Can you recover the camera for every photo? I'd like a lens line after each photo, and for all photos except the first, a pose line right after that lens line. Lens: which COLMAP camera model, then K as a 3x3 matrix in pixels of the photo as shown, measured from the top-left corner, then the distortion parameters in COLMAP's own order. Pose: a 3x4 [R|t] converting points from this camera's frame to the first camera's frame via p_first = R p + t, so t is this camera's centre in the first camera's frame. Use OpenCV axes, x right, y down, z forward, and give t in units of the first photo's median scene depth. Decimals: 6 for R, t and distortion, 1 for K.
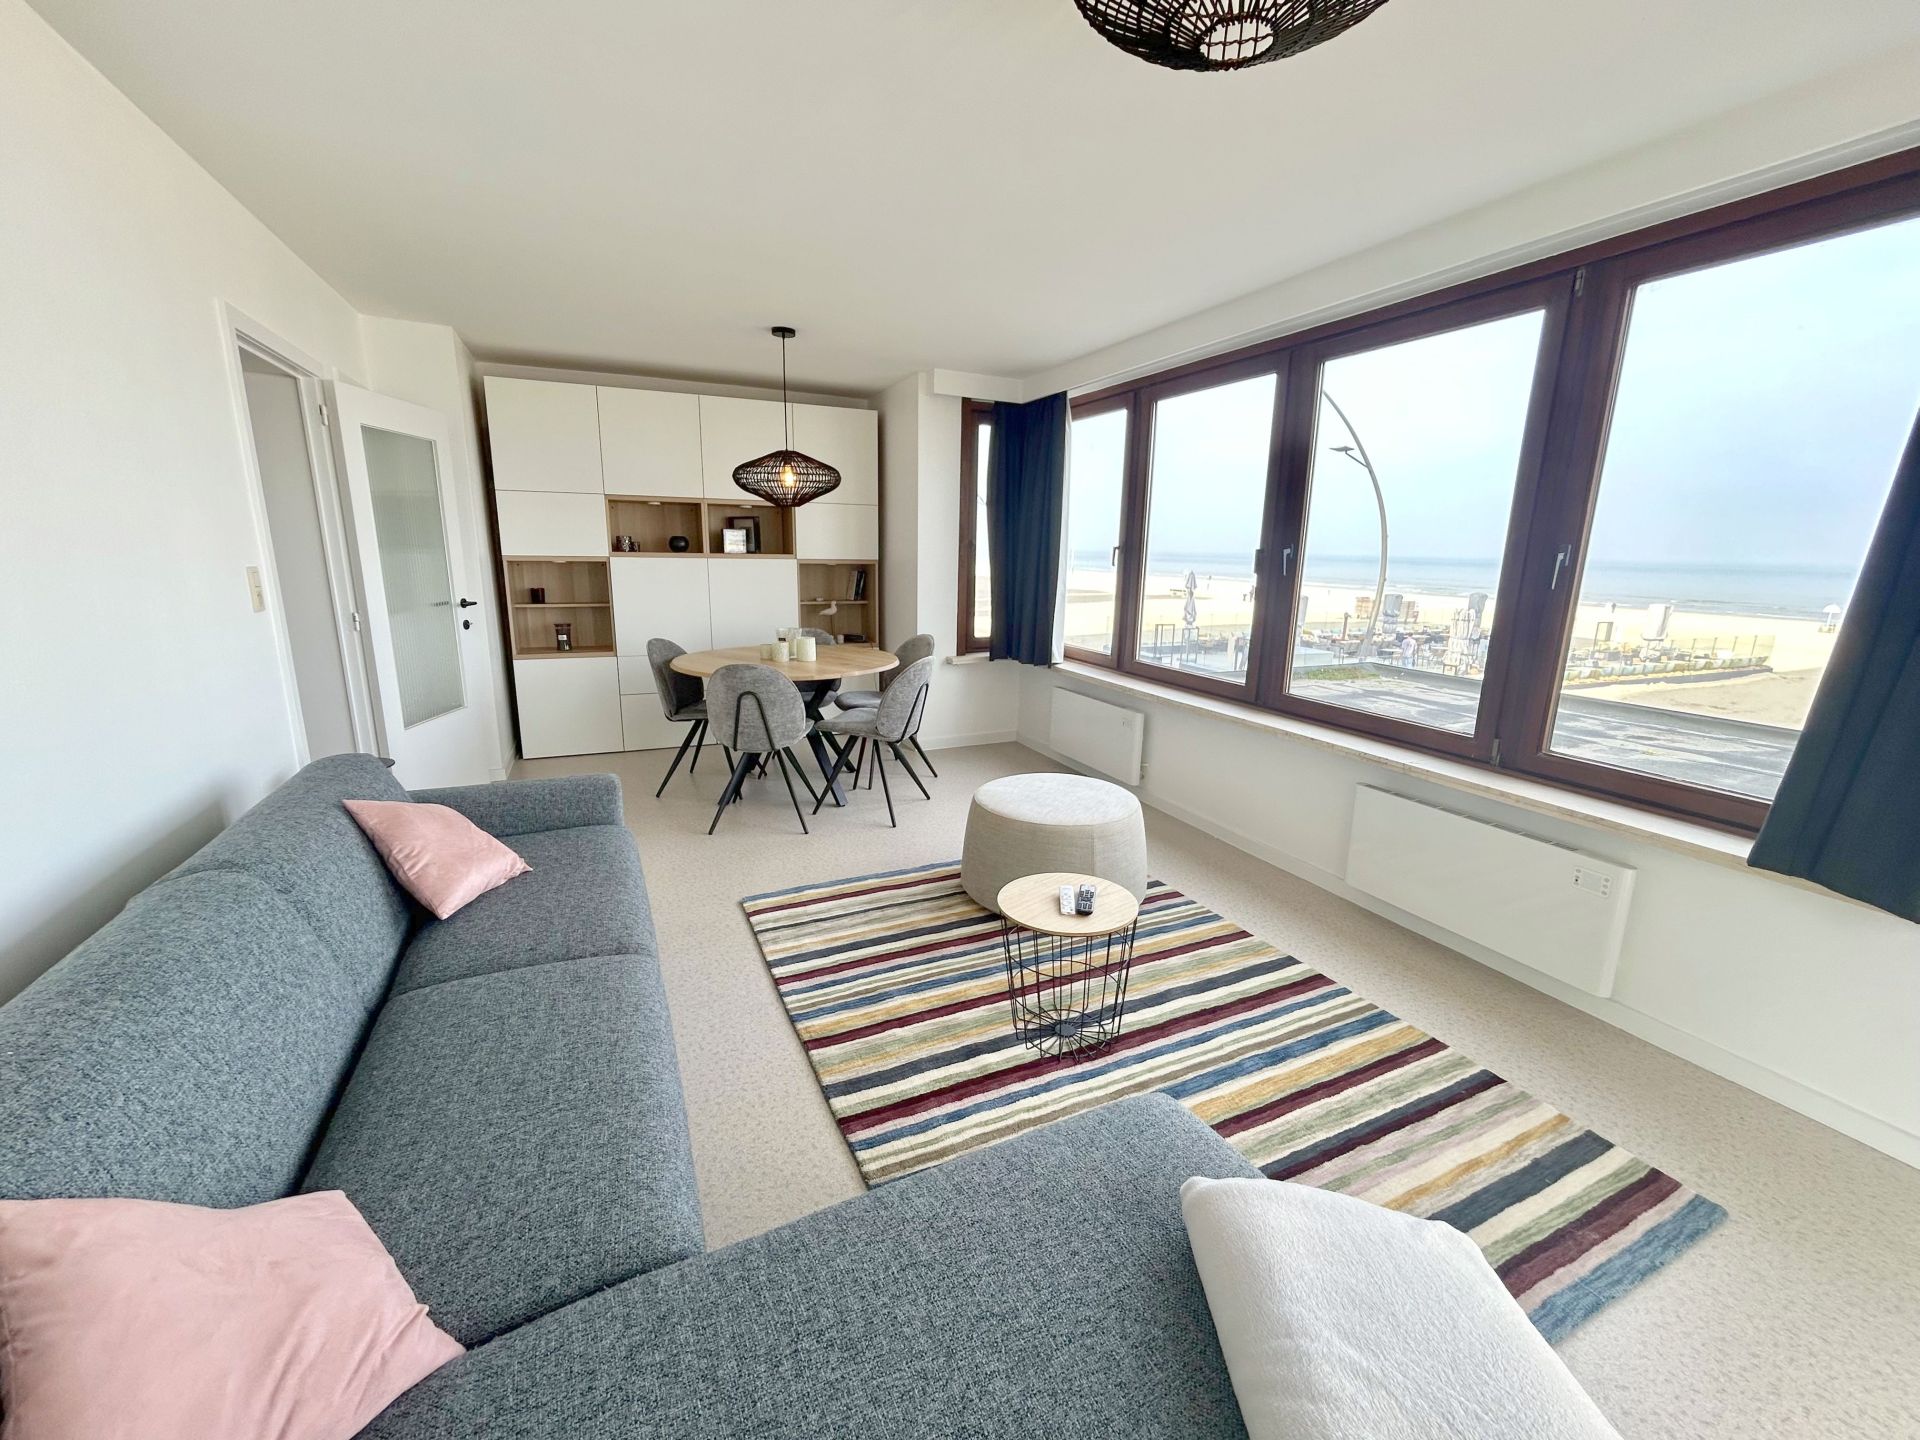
lens RADIAL K [[778.4, 0, 960.0], [0, 778.4, 720.0], [0, 0, 1]] dist [-0.001611, -0.000117]
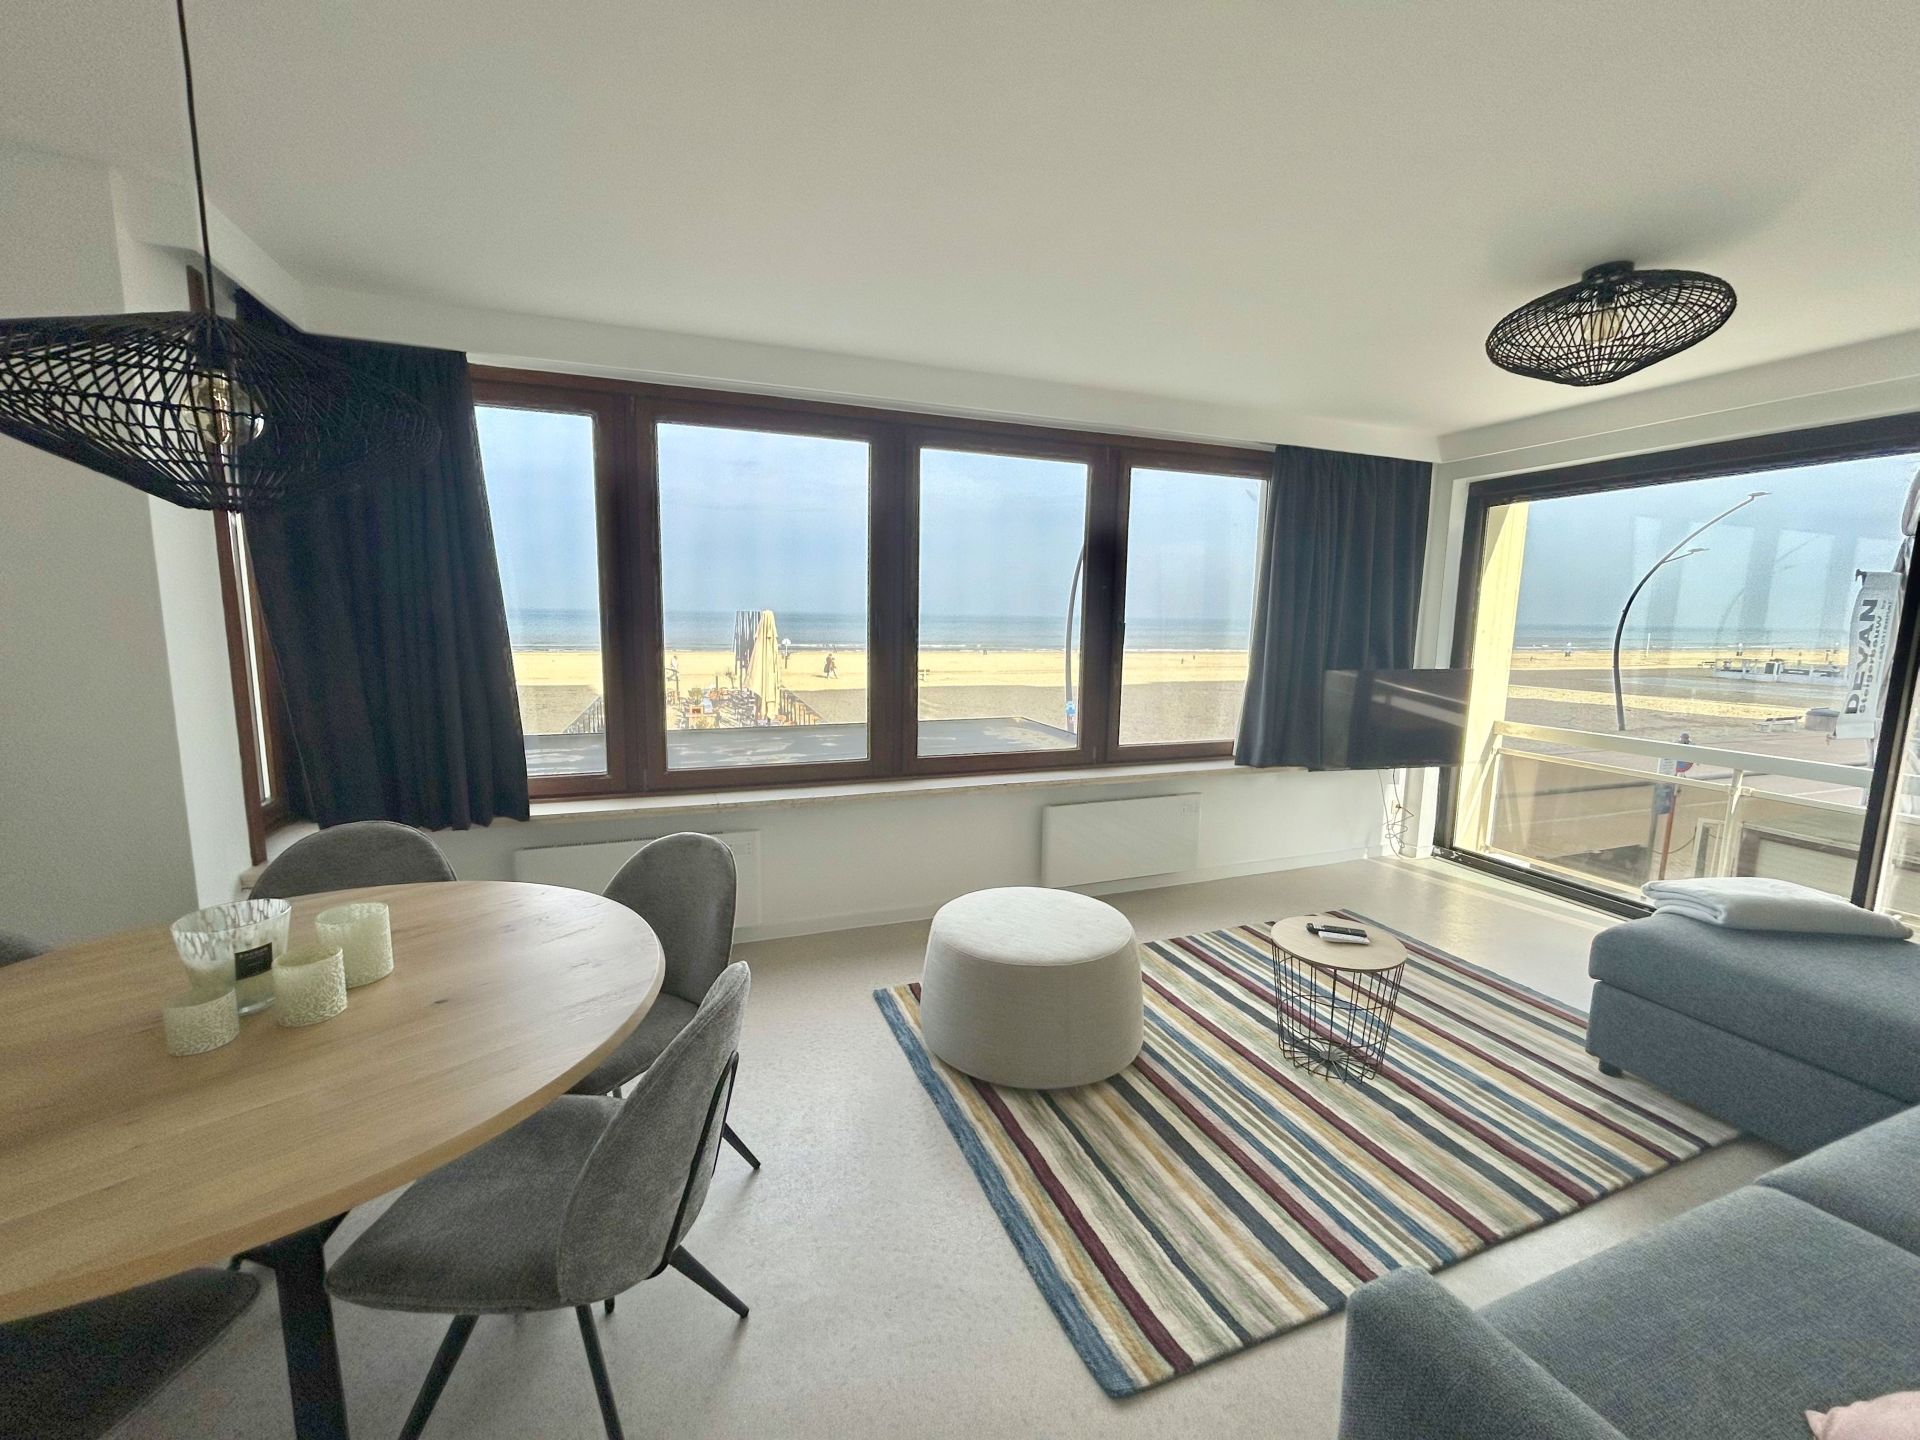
lens RADIAL K [[778.4, 0, 960.0], [0, 778.4, 720.0], [0, 0, 1]] dist [-0.001611, -0.000117]
pose [[0.069206, -0.152995, 0.985801, -0.725196], [0.203787, 0.969501, 0.136159, -0.258436], [-0.976566, 0.191470, 0.098273, 1.023896]]
